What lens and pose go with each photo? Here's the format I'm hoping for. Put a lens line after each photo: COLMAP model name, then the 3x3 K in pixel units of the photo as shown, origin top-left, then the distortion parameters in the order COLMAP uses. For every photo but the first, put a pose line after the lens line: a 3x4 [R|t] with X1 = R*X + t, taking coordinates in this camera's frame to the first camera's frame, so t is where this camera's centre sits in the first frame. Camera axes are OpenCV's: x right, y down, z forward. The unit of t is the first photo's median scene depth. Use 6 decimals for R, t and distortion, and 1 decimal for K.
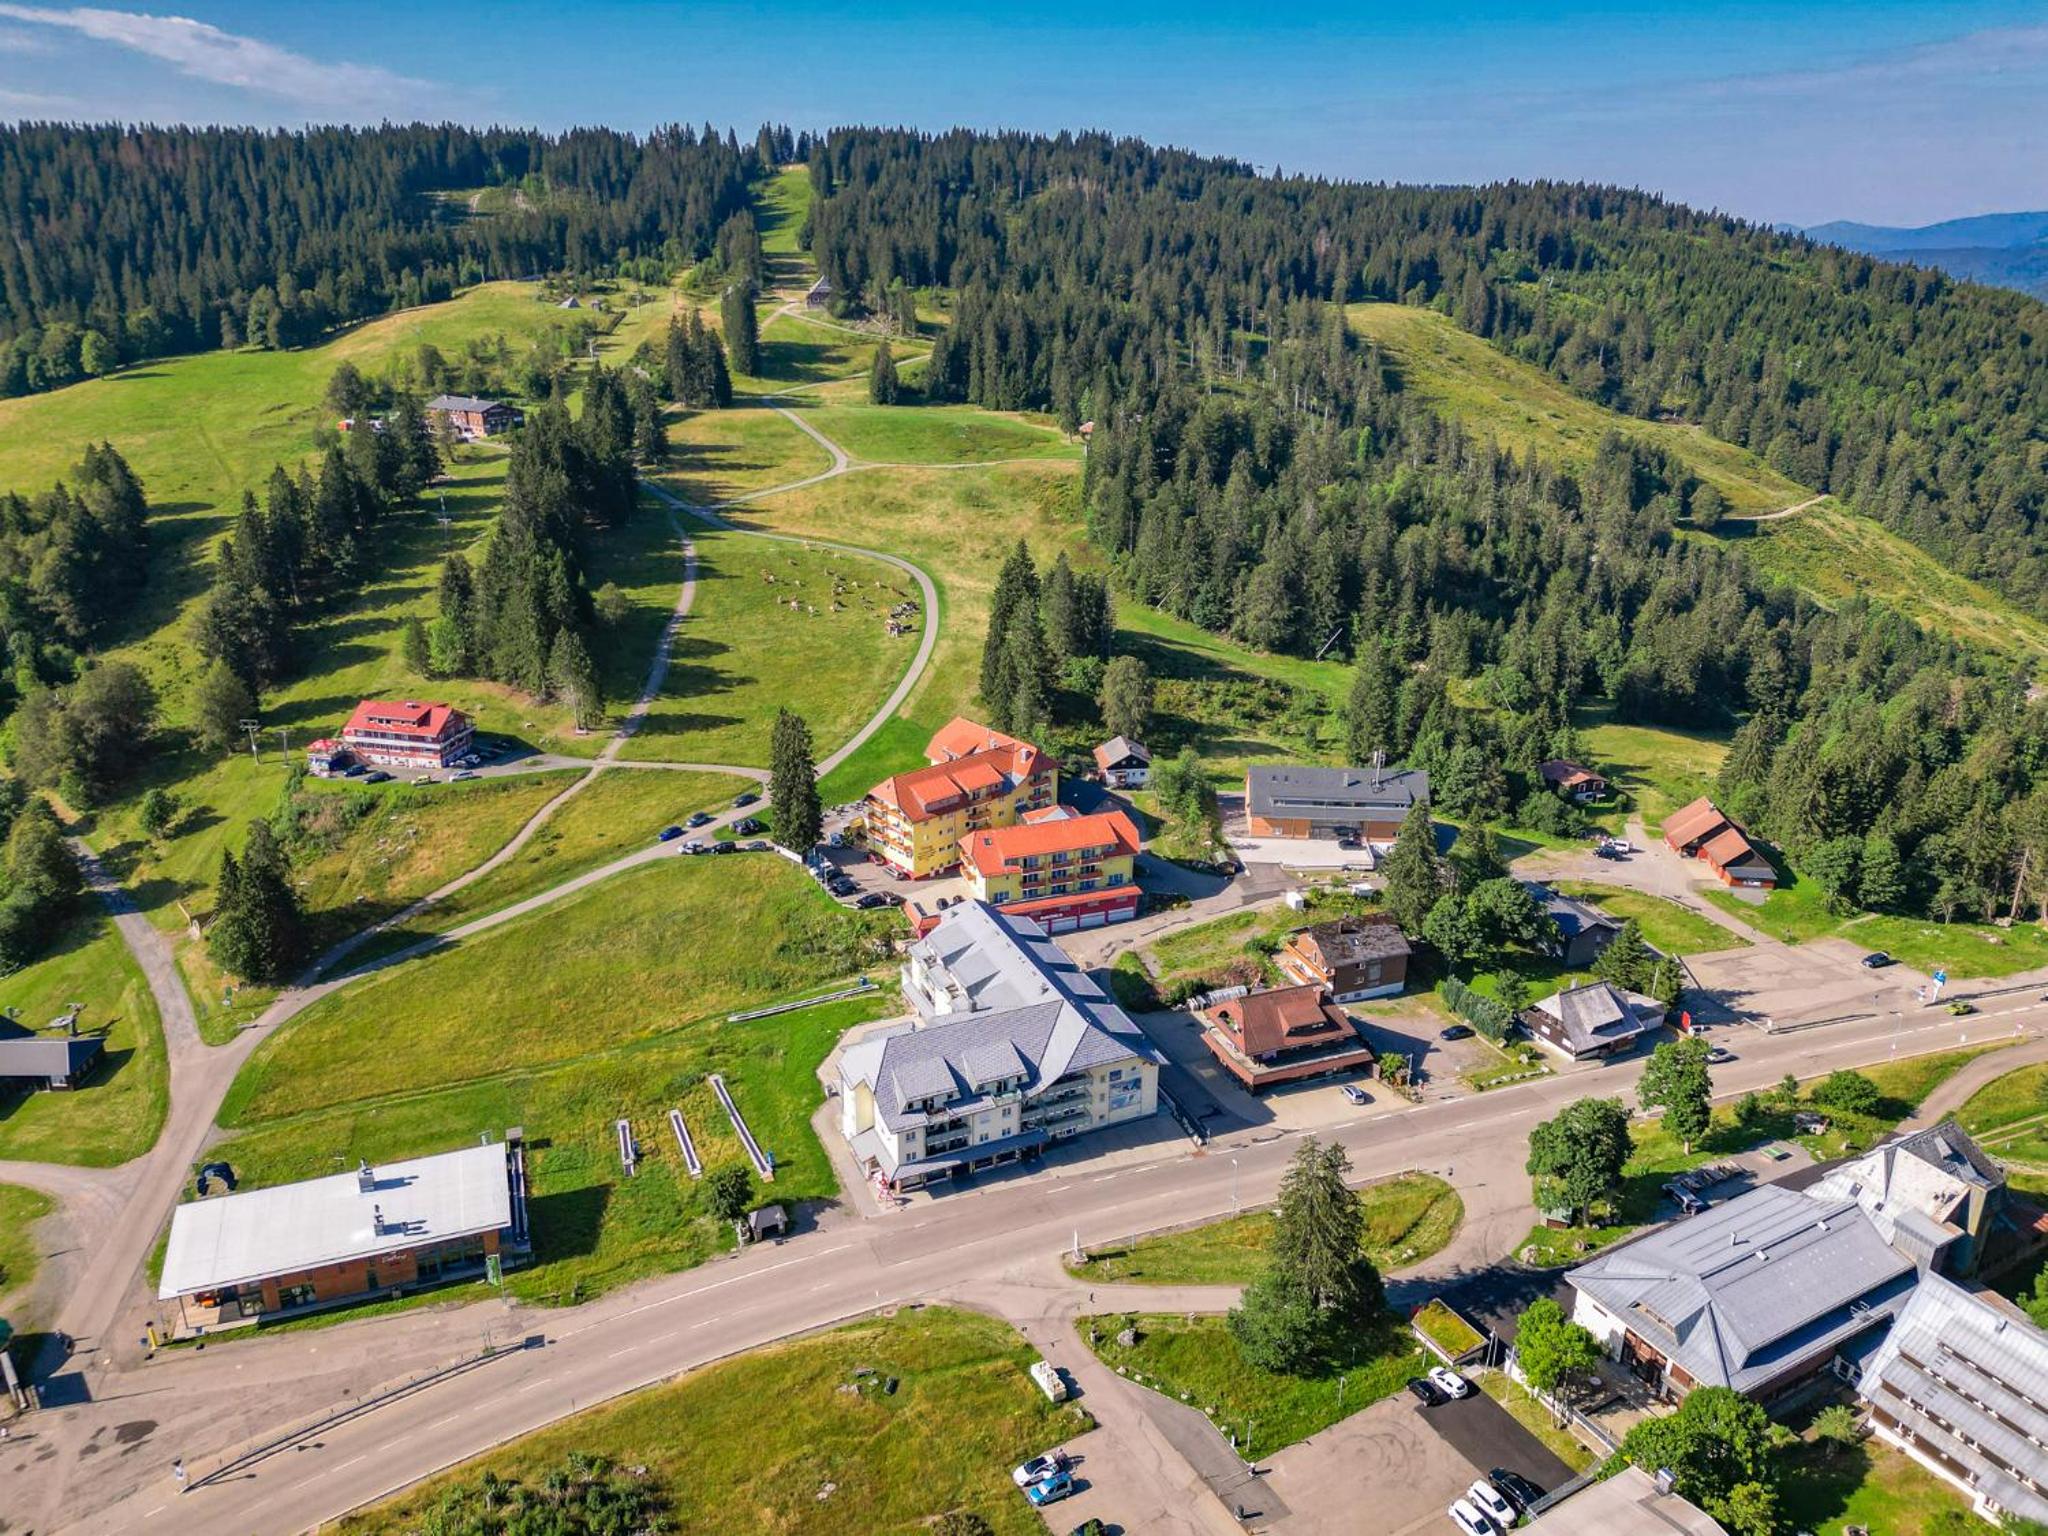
lens RADIAL K [[1463.7, 0, 1020.1], [0, 1463.7, 768.3], [0, 0, 1]] dist [0.078307, -0.080707]
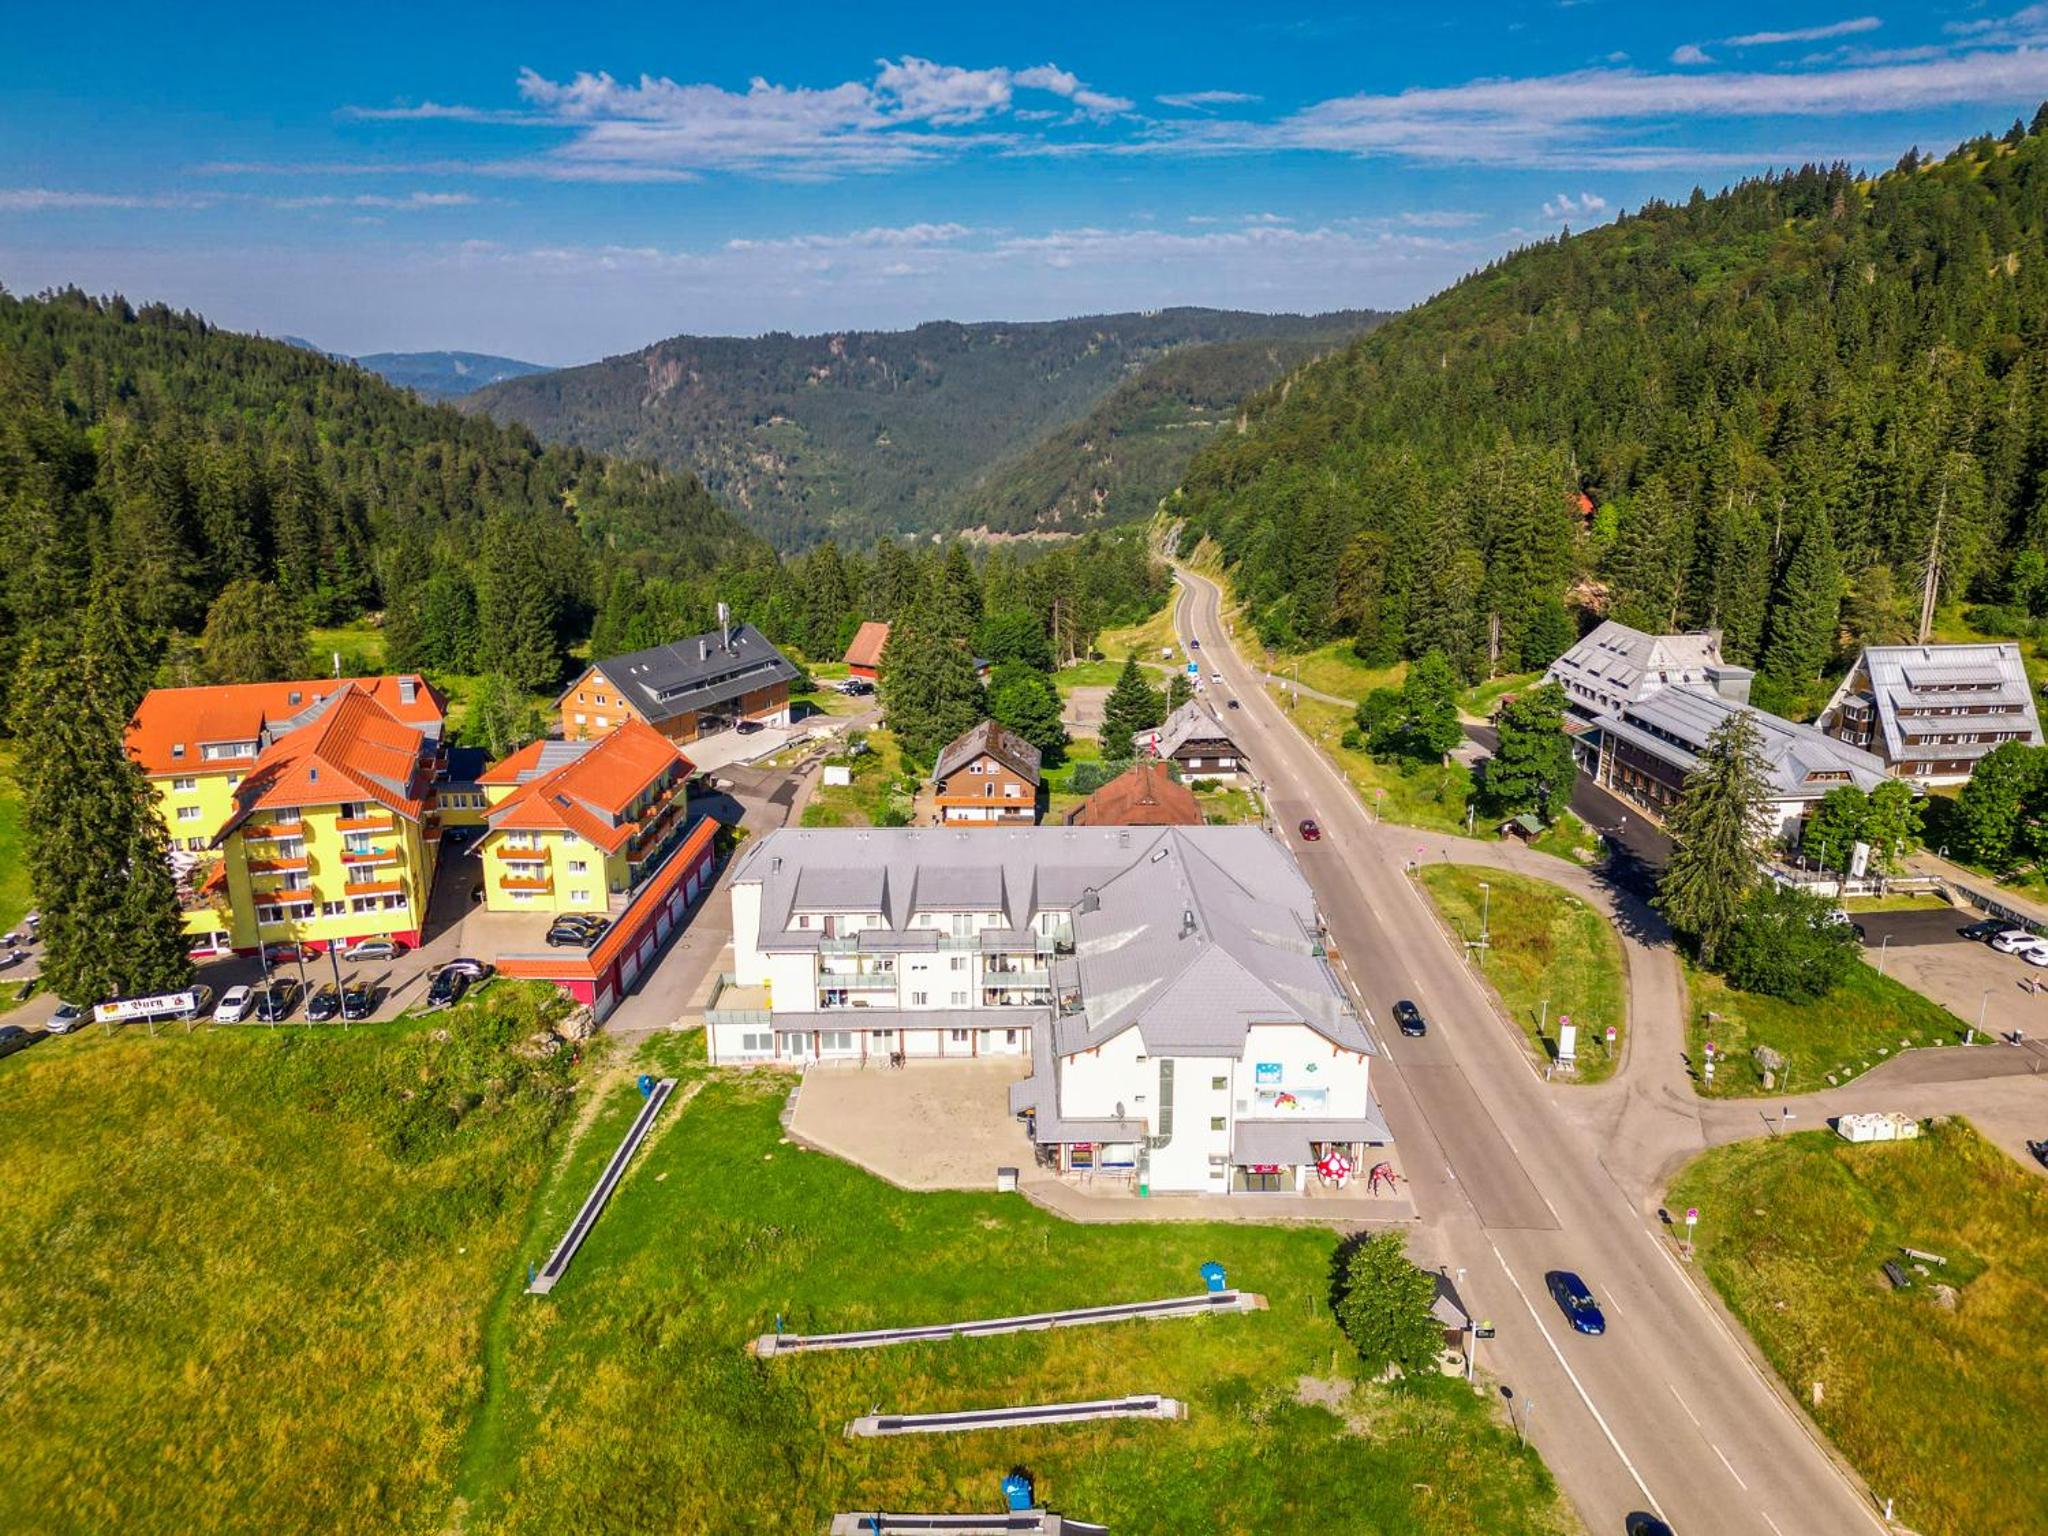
lens RADIAL K [[1466.8, 0, 1019.3], [0, 1466.8, 772.0], [0, 0, 1]] dist [0.056110, -0.042098]
pose [[0.394397, -0.260696, 0.881186, -0.392038], [0.336714, 0.933221, 0.125386, 0.026616], [-0.855029, 0.247256, 0.455840, 0.560187]]
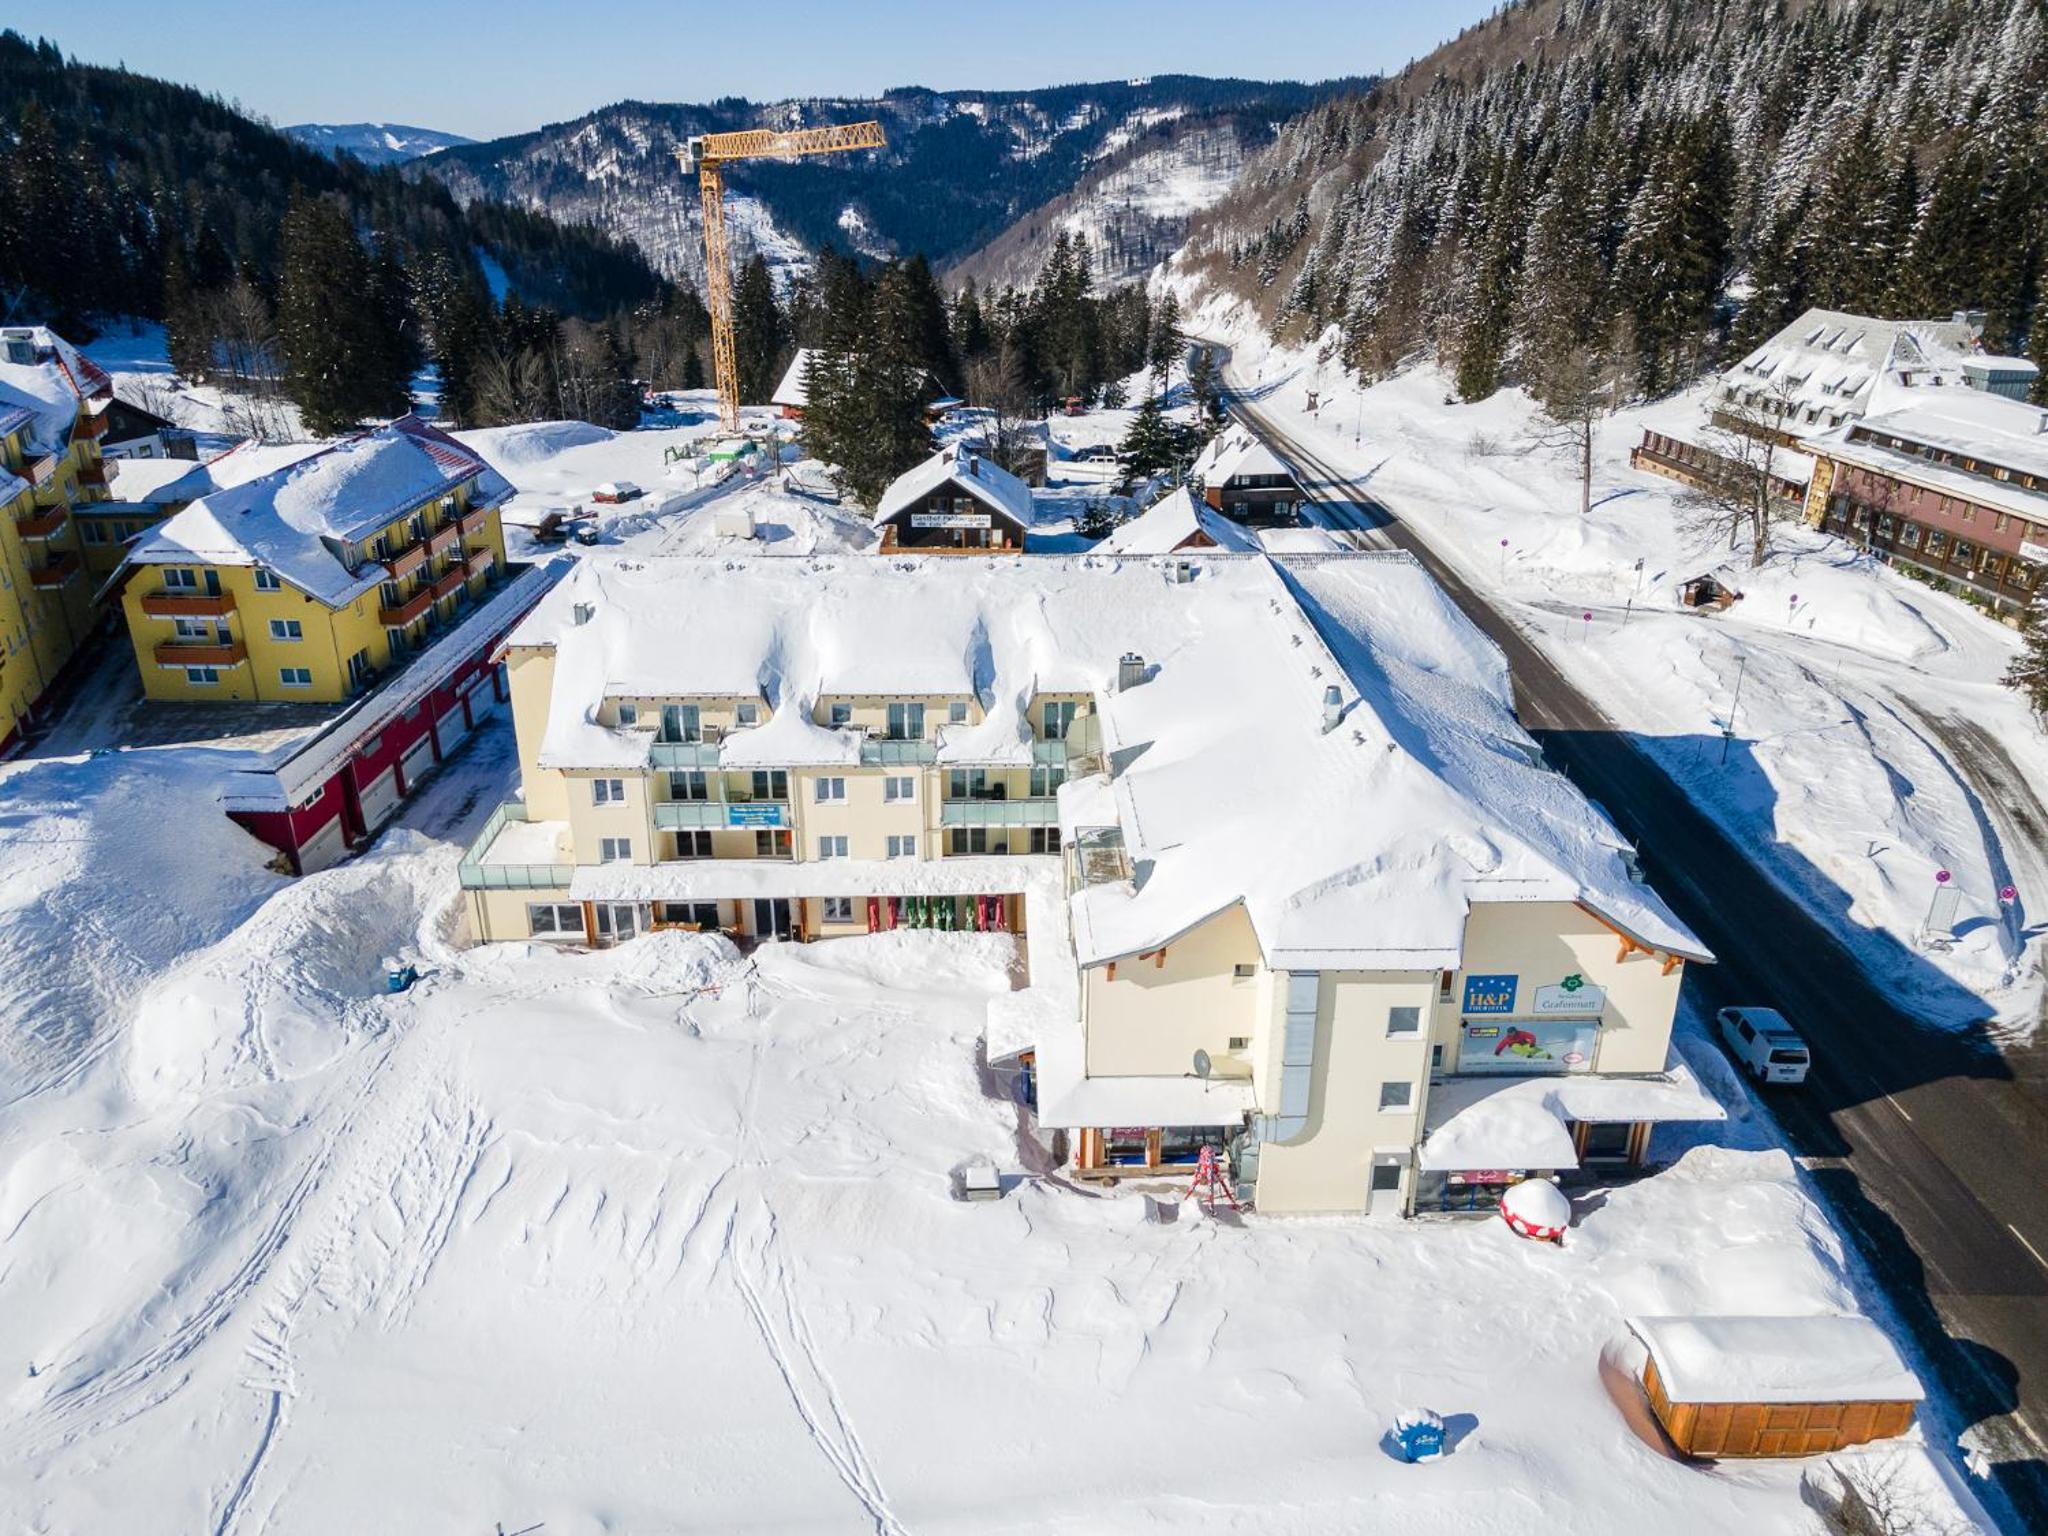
lens RADIAL K [[1499.0, 0, 1024.0], [0, 1499.0, 768.0], [0, 0, 1]] dist [0.040800, -0.003895]
pose [[0.378558, -0.365849, 0.850205, -0.241831], [0.335760, 0.910277, 0.242199, 0.069635], [-0.862530, 0.193778, 0.467430, 0.647712]]
